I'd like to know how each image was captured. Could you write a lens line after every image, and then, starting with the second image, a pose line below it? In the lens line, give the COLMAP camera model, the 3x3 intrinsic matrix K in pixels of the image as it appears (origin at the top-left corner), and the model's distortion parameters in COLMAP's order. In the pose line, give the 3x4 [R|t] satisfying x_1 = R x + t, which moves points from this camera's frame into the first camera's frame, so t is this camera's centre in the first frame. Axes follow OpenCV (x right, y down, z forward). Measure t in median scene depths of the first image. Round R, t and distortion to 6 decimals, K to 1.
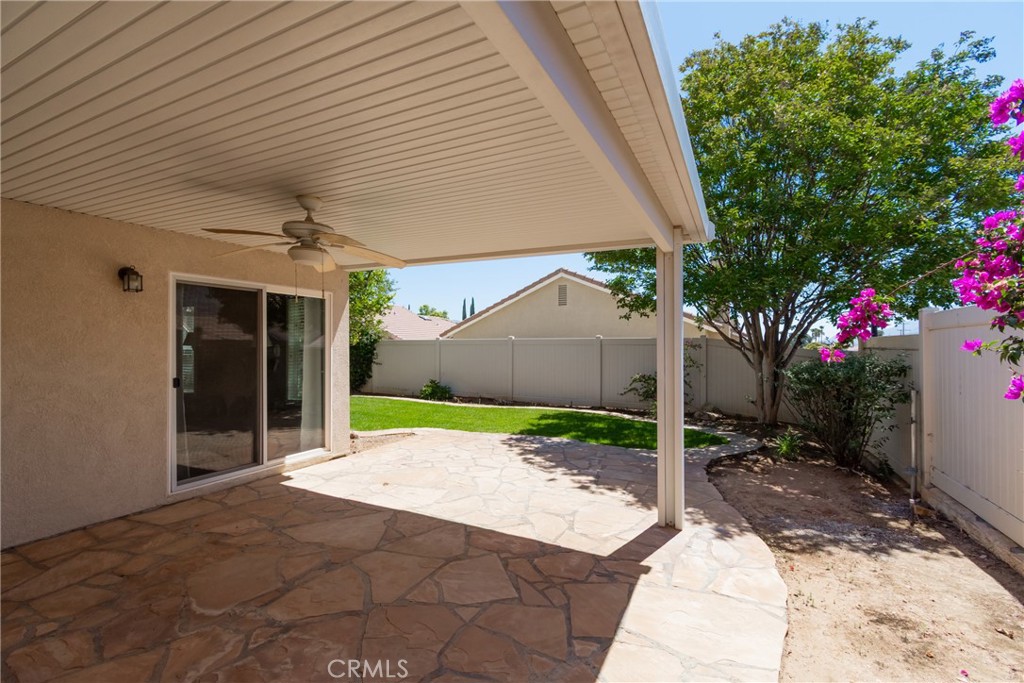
lens RADIAL K [[440.7, 0, 536.2], [0, 440.7, 344.2], [0, 0, 1]] dist [0.001147, 0.000152]
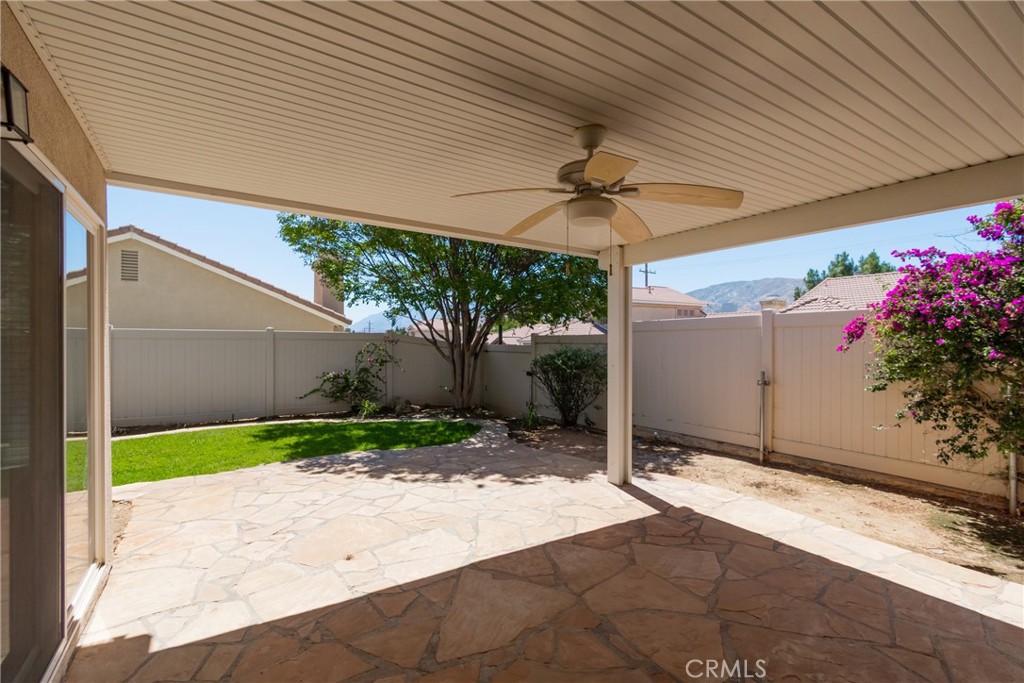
lens RADIAL K [[456.0, 0, 512.0], [0, 456.0, 341.5], [0, 0, 1]] dist [0.001366, -0.000624]
pose [[0.528469, 0.006544, 0.848927, -0.855213], [-0.007341, 0.999968, -0.003139, 0.010403], [-0.848921, -0.004573, 0.528500, 0.510335]]
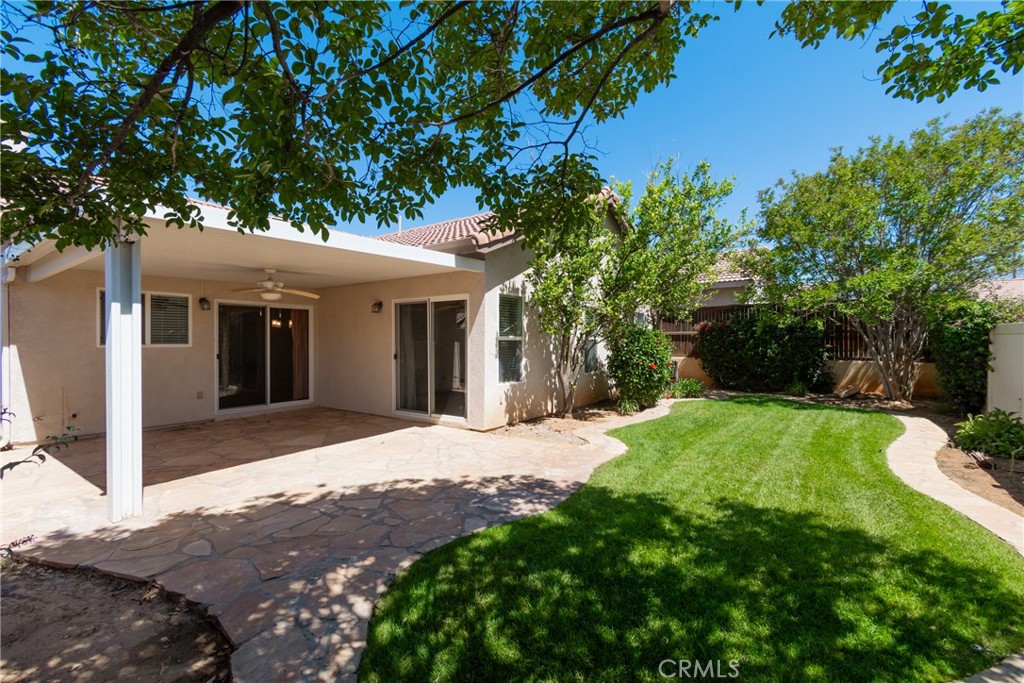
lens RADIAL K [[456.0, 0, 512.0], [0, 456.0, 341.5], [0, 0, 1]] dist [0.001366, -0.000624]
pose [[-0.198462, 0.004869, -0.980097, 1.001026], [0.001382, 0.999988, 0.004688, 0.012394], [0.980108, -0.000424, -0.198466, 1.806749]]
